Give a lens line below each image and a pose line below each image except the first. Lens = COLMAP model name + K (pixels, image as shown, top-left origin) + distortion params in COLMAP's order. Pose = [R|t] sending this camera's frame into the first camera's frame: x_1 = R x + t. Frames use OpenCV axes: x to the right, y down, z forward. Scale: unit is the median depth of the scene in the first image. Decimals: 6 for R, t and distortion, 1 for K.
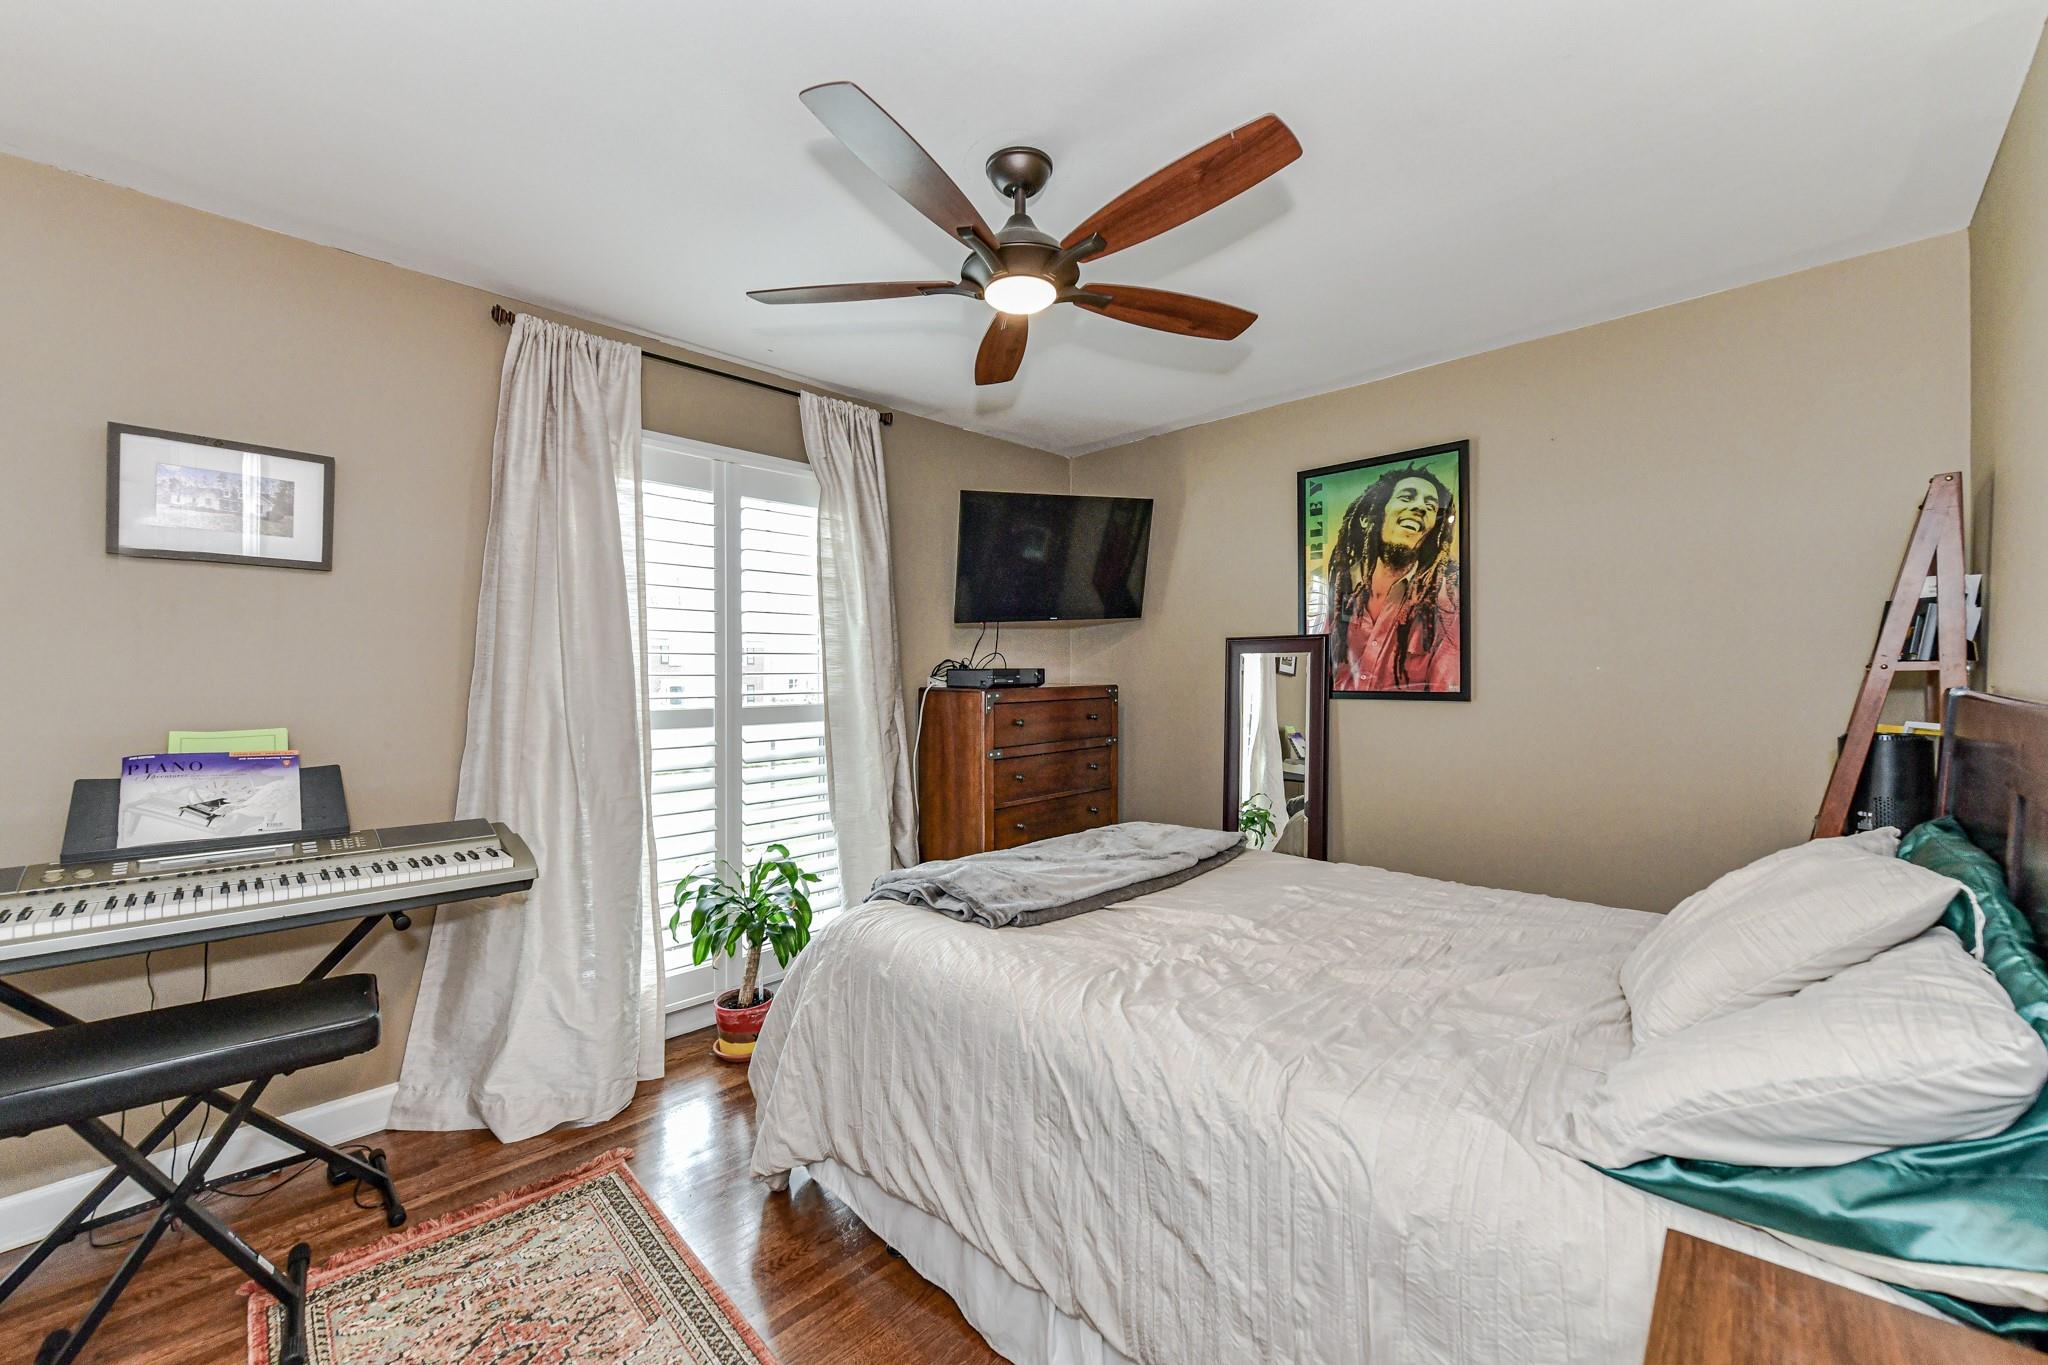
lens RADIAL K [[806.6, 0, 1021.2], [0, 806.6, 679.6], [0, 0, 1]] dist [0.004381, -0.001033]
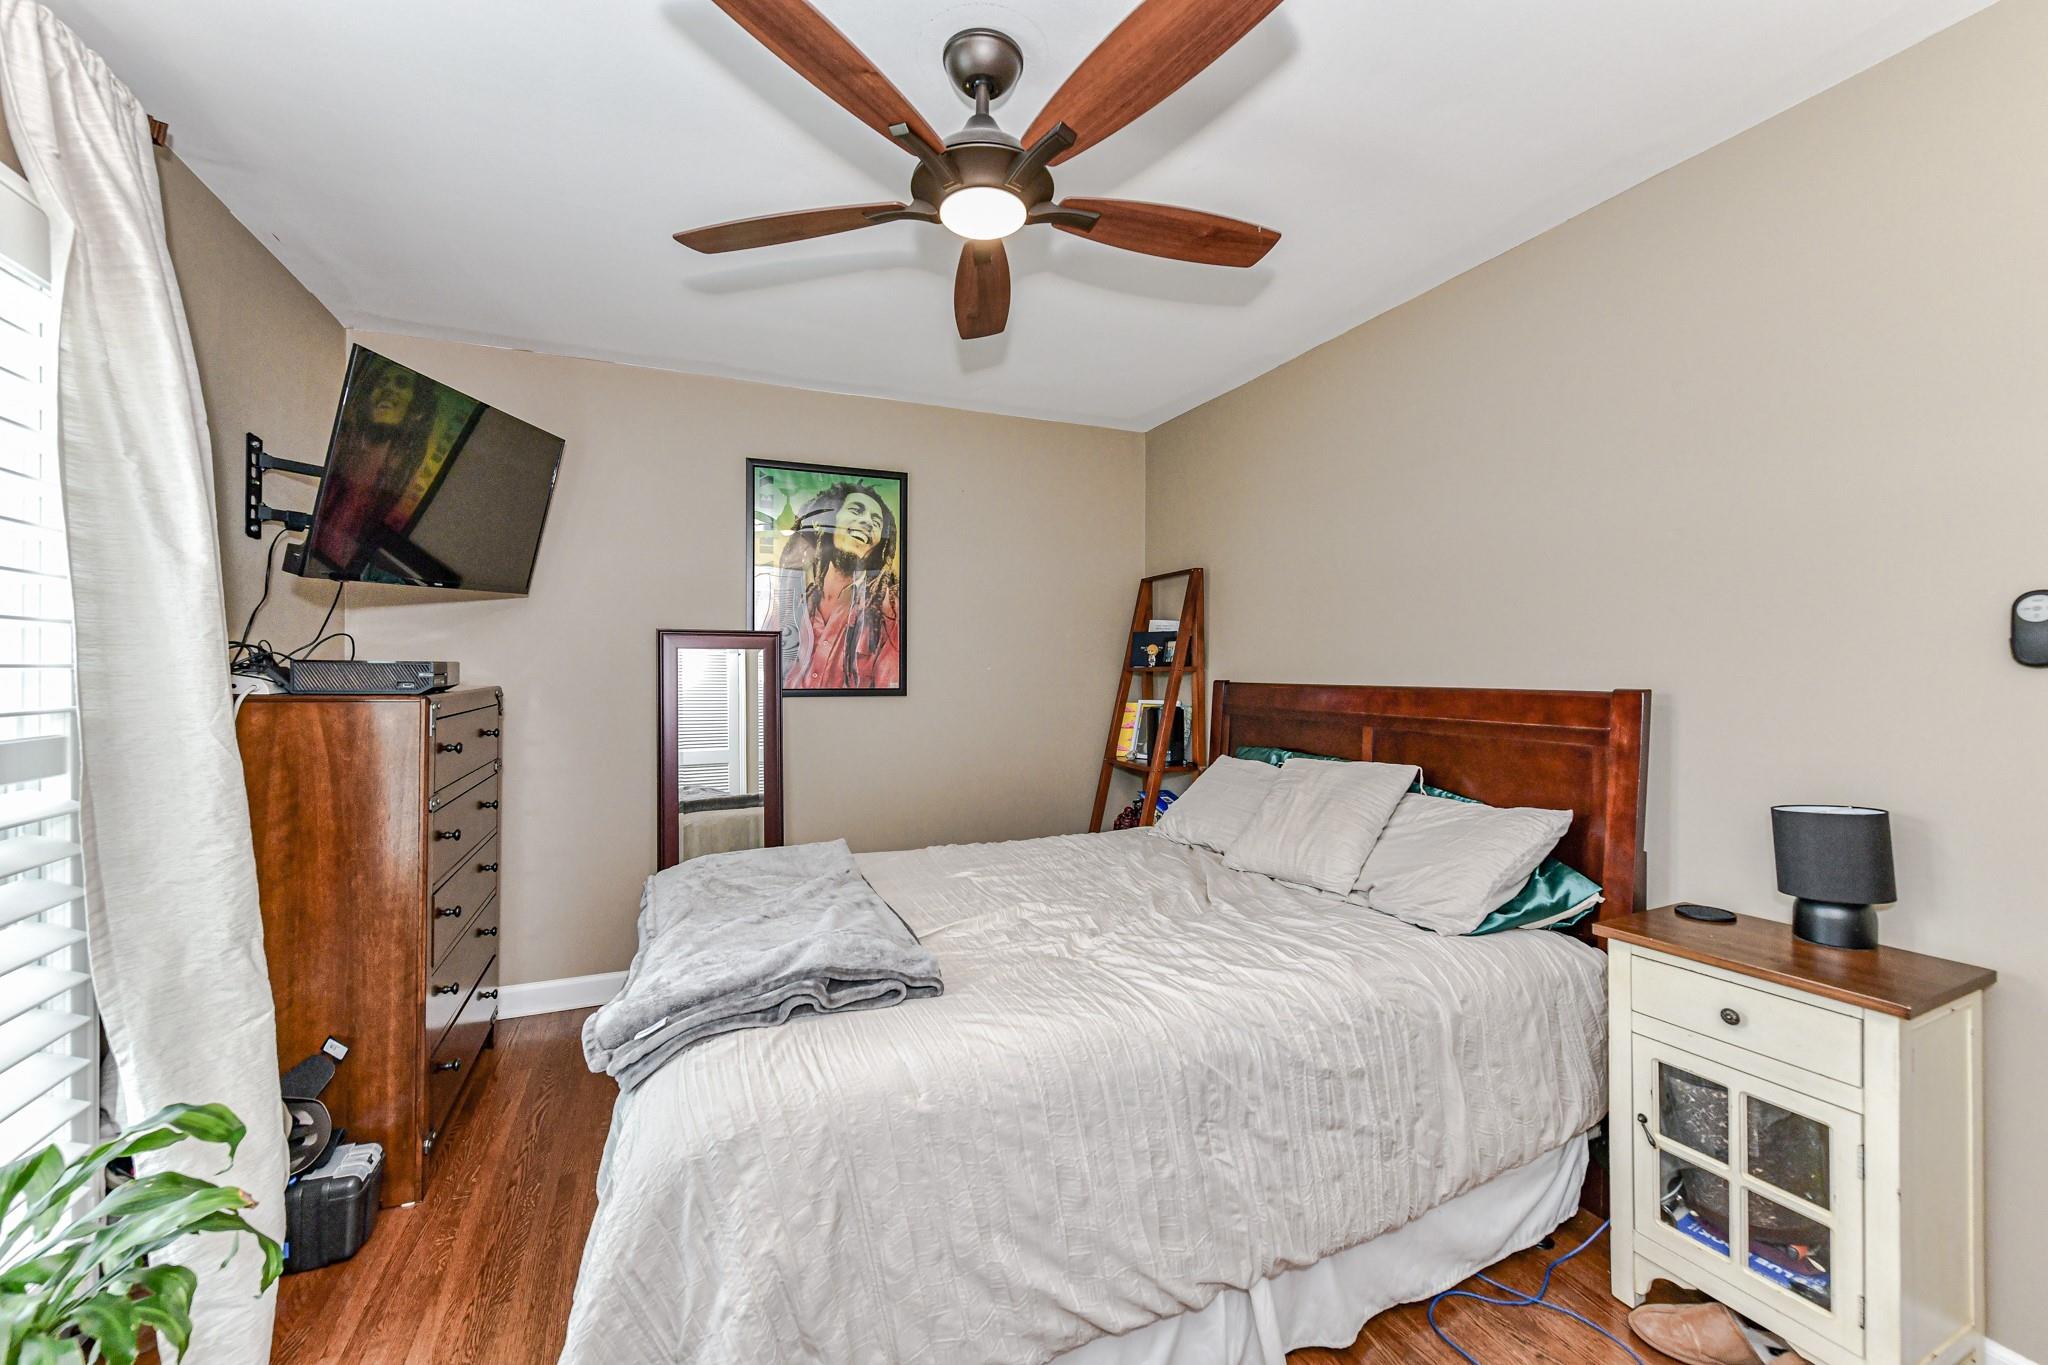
lens RADIAL K [[806.6, 0, 1020.0], [0, 806.6, 674.9], [0, 0, 1]] dist [0.004381, -0.001033]
pose [[0.393200, 0.001639, 0.919452, -0.439739], [0.003686, 0.999988, -0.003359, 0.000732], [-0.919446, 0.004710, 0.393189, 0.375019]]
